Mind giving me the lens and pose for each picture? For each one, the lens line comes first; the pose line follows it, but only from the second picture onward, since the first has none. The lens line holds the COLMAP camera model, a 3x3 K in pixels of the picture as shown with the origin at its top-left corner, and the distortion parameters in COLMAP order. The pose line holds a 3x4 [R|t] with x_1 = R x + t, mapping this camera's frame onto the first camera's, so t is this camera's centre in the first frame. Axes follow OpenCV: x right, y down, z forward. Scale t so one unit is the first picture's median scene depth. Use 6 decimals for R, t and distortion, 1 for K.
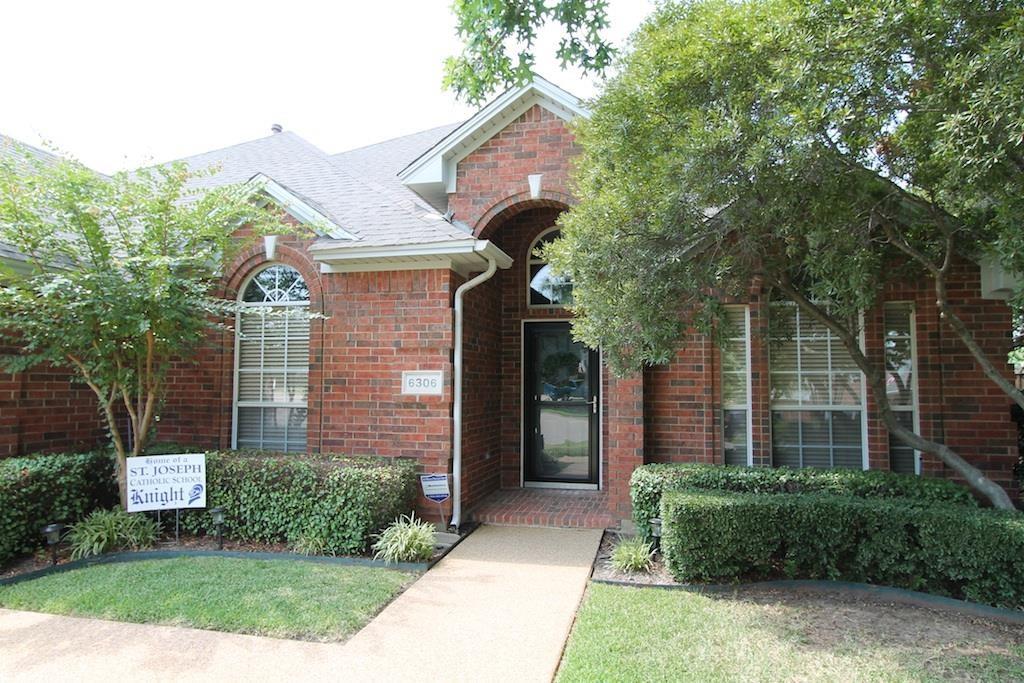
lens RADIAL K [[416.6, 0, 534.5], [0, 416.6, 340.6], [0, 0, 1]] dist [-0.000912, -0.000037]
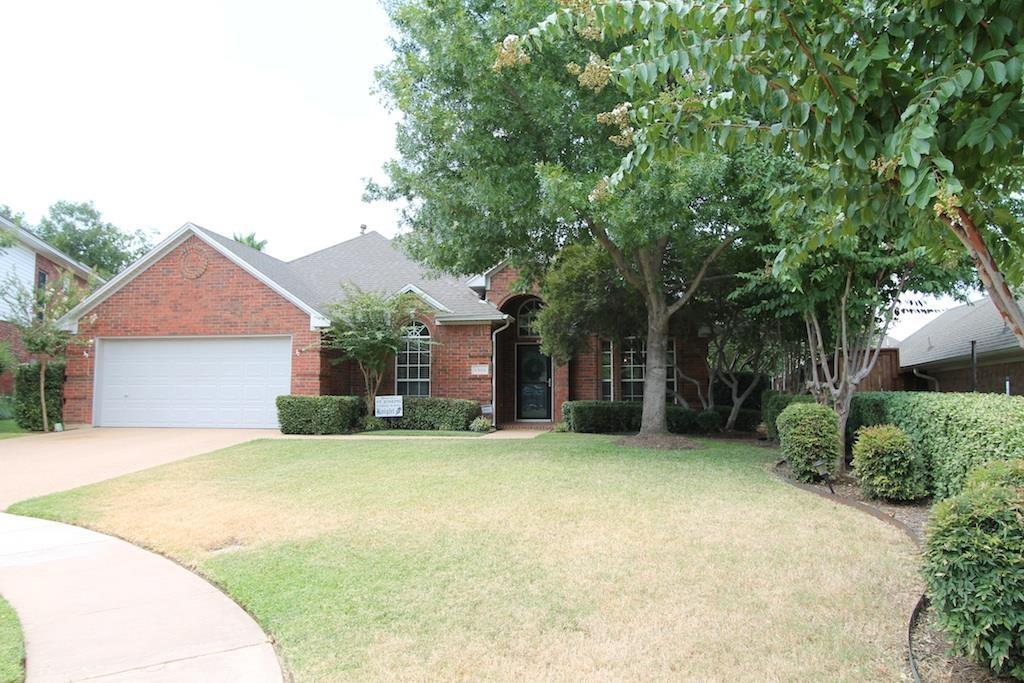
lens RADIAL K [[470.0, 0, 512.0], [0, 470.0, 341.5], [0, 0, 1]] dist [-0.000020, -0.000004]
pose [[0.998957, -0.000171, 0.045666, -0.206316], [0.001140, 0.999775, -0.021182, -0.008534], [-0.045652, 0.021212, 0.998732, -1.823800]]
